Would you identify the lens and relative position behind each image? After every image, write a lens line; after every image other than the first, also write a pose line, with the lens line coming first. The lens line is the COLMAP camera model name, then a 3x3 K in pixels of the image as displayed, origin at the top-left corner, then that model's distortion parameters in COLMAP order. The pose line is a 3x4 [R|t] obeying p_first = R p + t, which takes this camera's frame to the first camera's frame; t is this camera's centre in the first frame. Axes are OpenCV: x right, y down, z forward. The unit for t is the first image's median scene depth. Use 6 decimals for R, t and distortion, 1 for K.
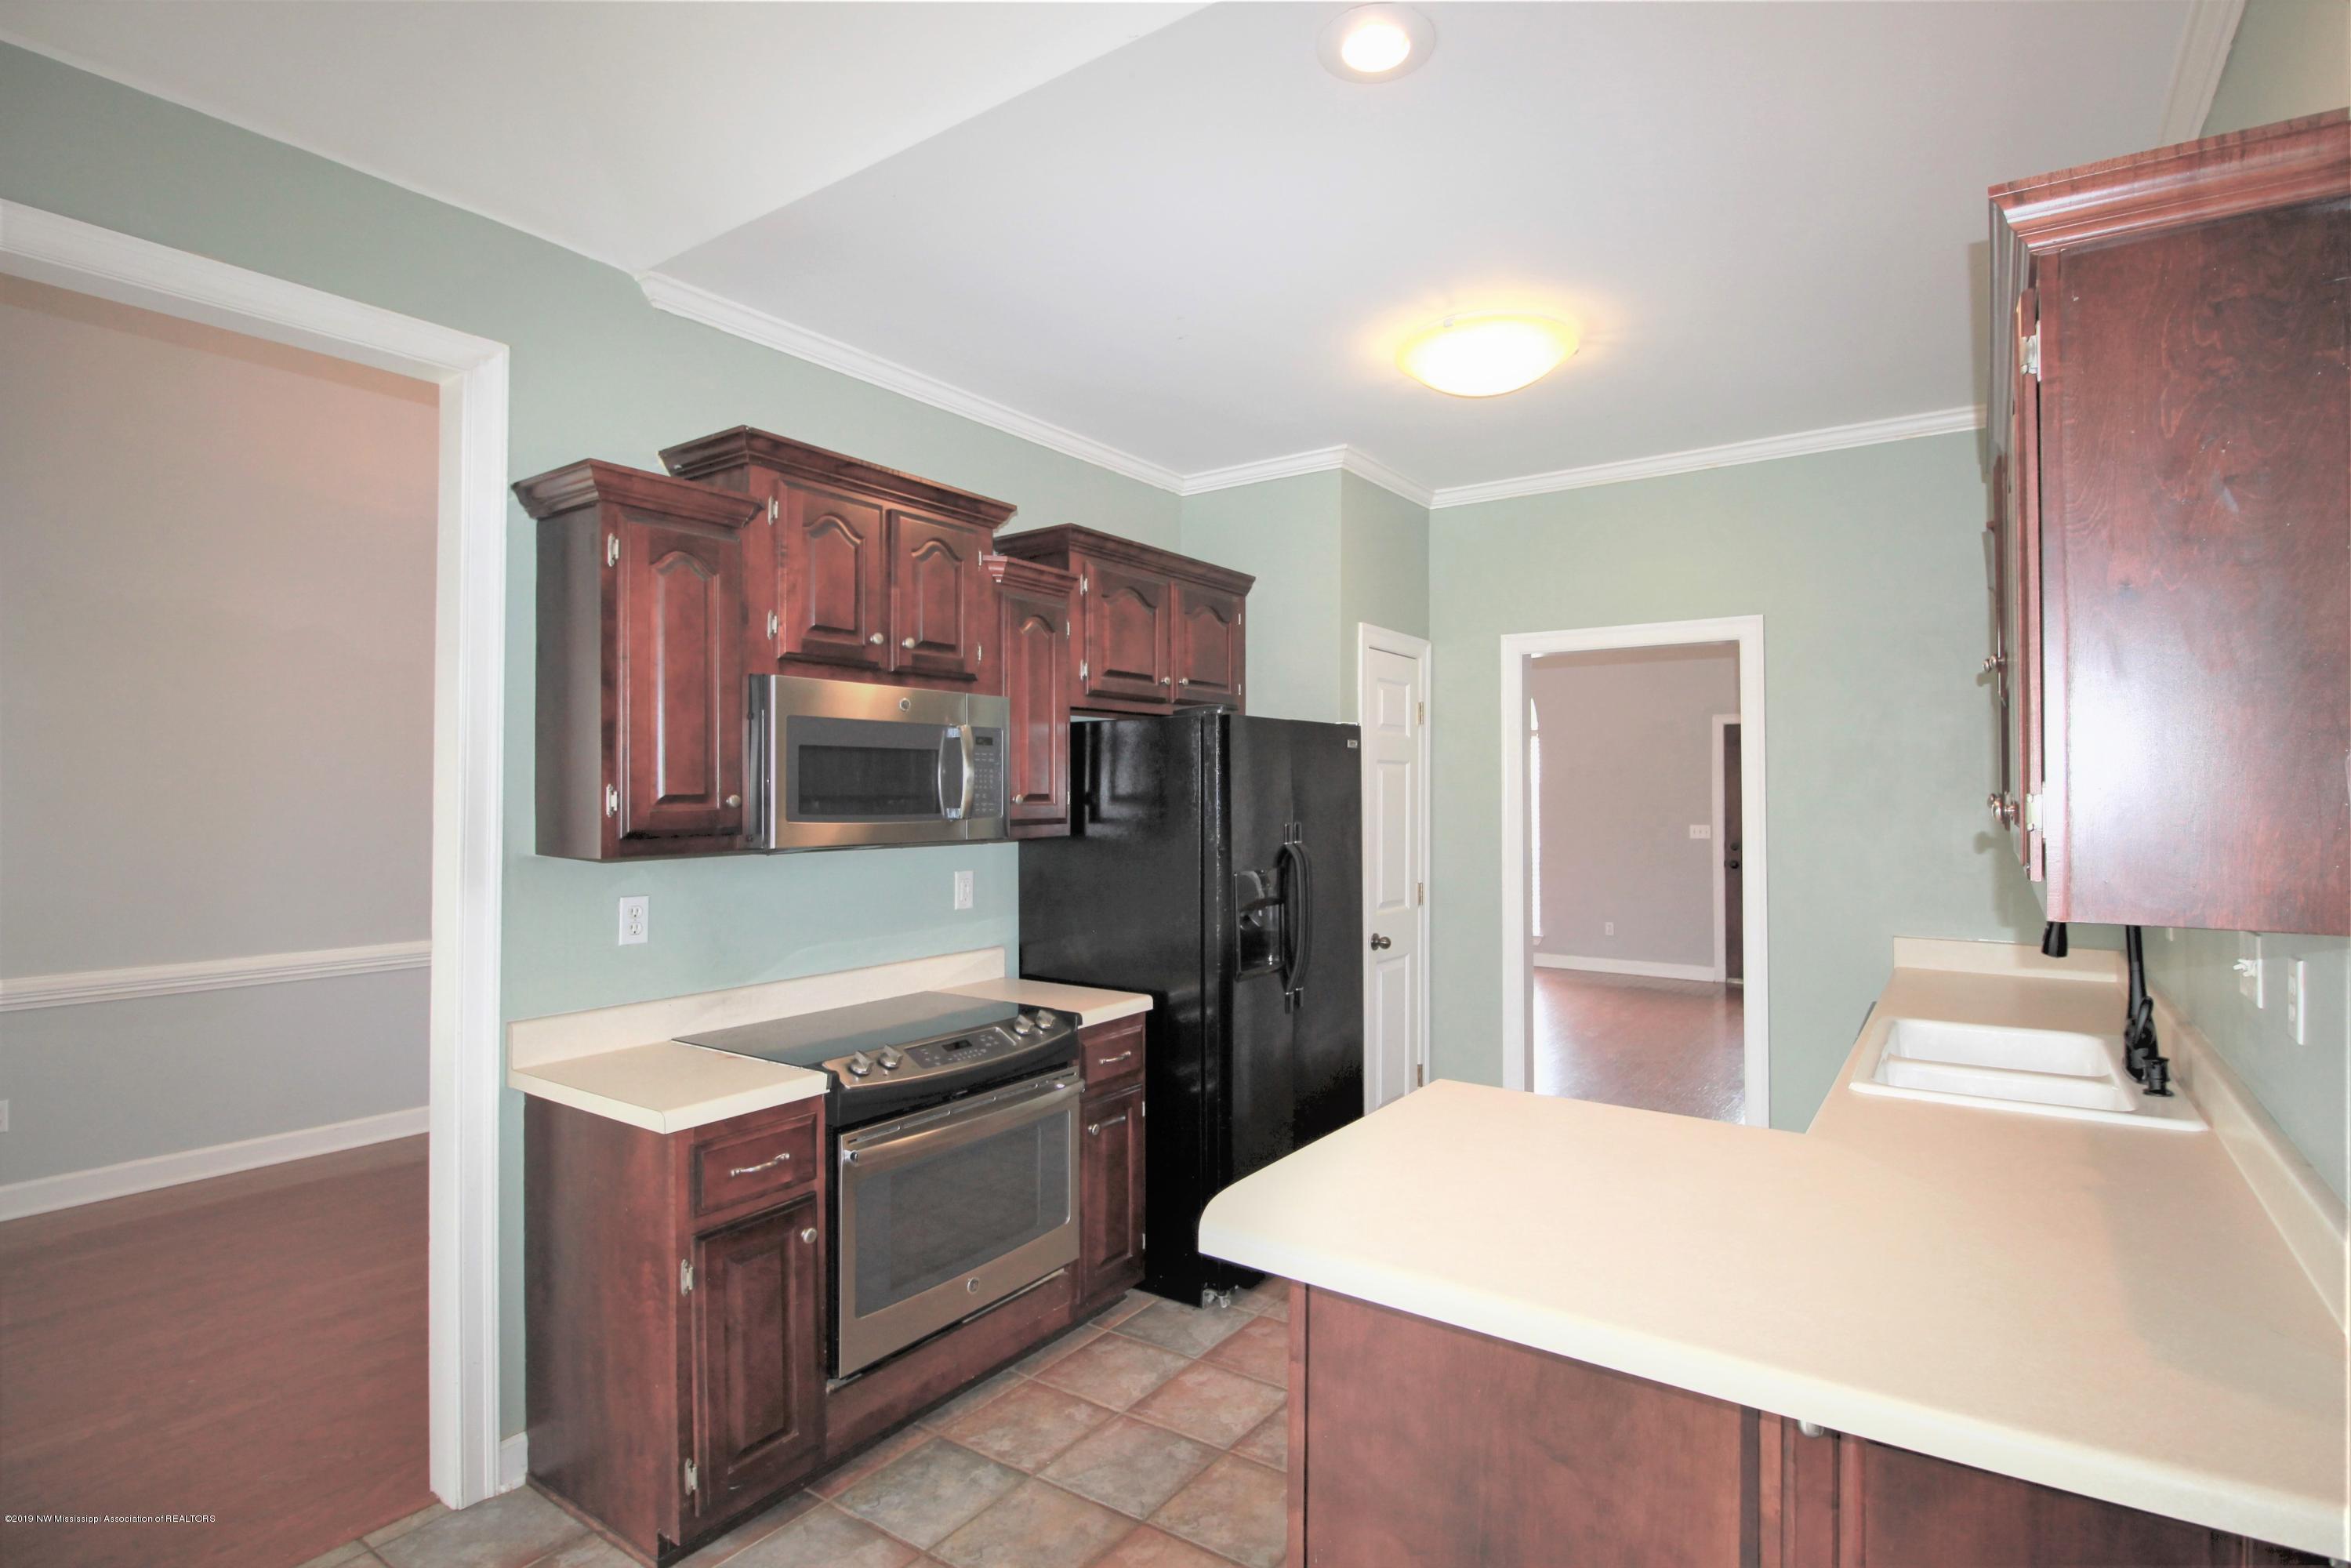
lens RADIAL K [[1100.2, 0, 1188.9], [0, 1100.2, 777.8], [0, 0, 1]] dist [0.000954, -0.011584]
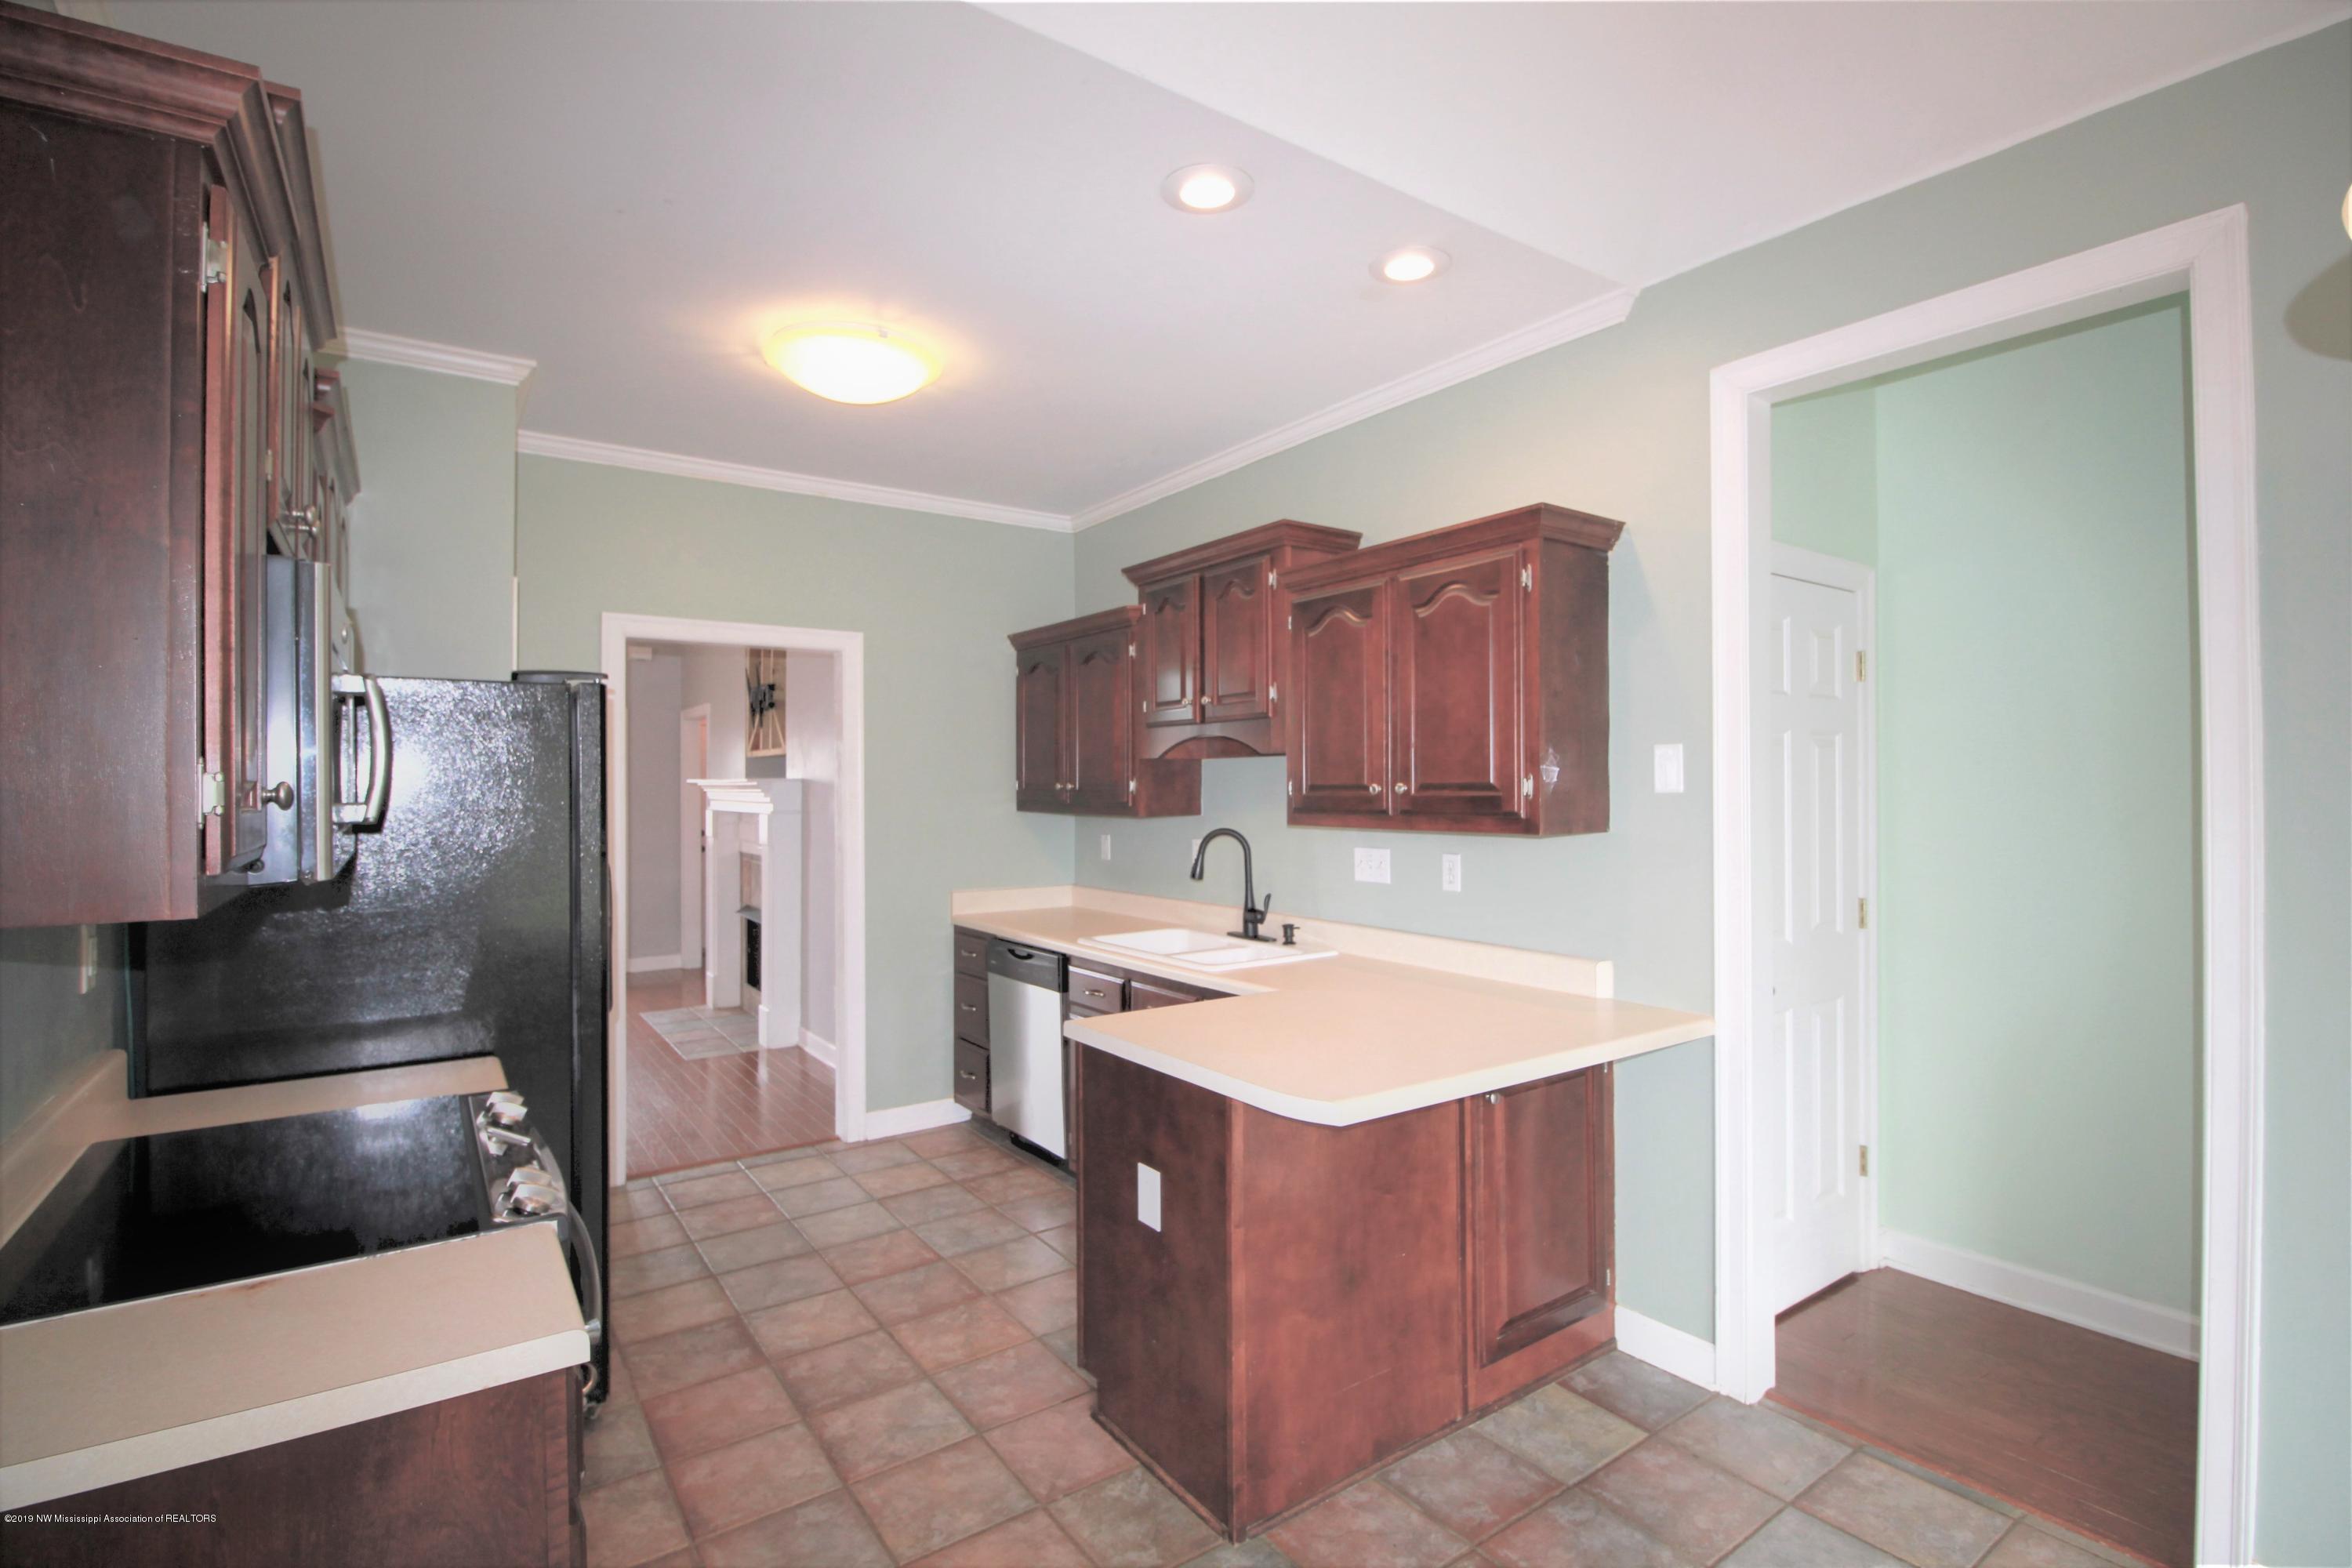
lens RADIAL K [[1100.6, 0, 1189.4], [0, 1100.6, 777.8], [0, 0, 1]] dist [0.000954, -0.011584]
pose [[0.364776, 0.007668, 0.931064, -0.669676], [-0.005200, 0.999967, -0.006198, 0.018317], [-0.931081, -0.002581, 0.364804, 0.362911]]
